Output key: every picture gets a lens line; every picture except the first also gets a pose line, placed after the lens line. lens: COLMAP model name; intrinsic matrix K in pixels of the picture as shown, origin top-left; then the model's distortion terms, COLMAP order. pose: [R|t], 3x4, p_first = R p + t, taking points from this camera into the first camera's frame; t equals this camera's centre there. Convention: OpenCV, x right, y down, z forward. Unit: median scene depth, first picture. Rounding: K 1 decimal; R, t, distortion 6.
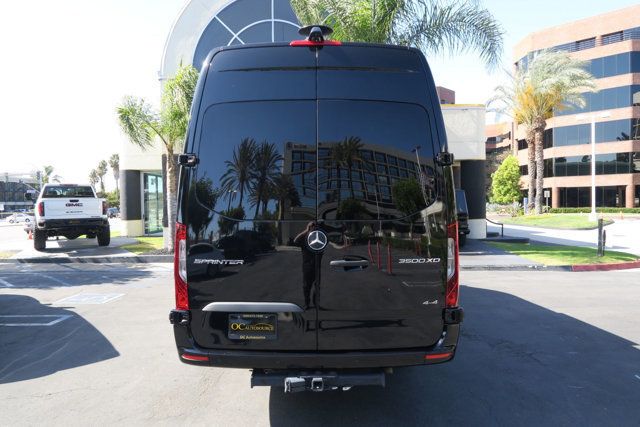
lens RADIAL K [[442.3, 0, 321.1], [0, 442.3, 209.3], [0, 0, 1]] dist [-0.003192, -0.000246]
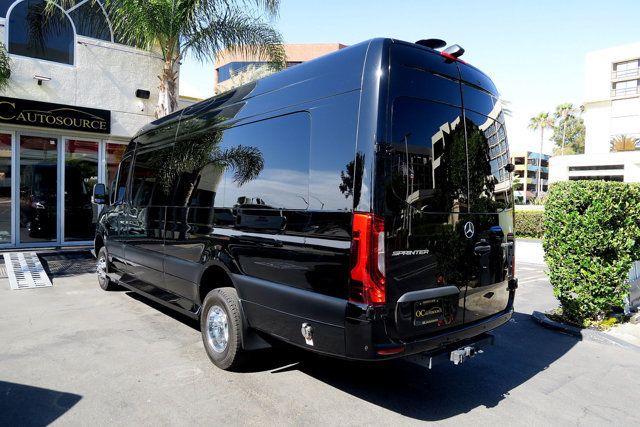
lens RADIAL K [[444.0, 0, 322.7], [0, 444.0, 223.4], [0, 0, 1]] dist [-0.017295, 0.005475]
pose [[0.781349, -0.003778, 0.624083, -1.019259], [-0.019795, 0.999329, 0.030833, 0.023875], [-0.623781, -0.036445, 0.780749, 0.331518]]
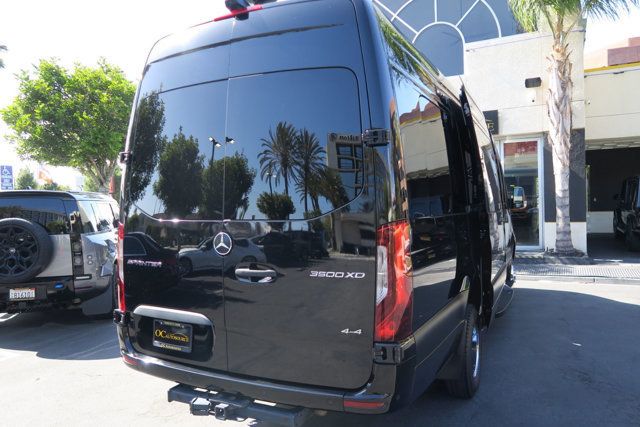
lens RADIAL K [[473.3, 0, 323.6], [0, 473.3, 212.4], [0, 0, 1]] dist [0.014937, 0.005884]
pose [[0.883239, -0.002864, -0.468915, 0.586183], [0.009510, 0.999885, 0.011807, 0.000374], [0.468827, -0.014888, 0.883164, 0.278481]]
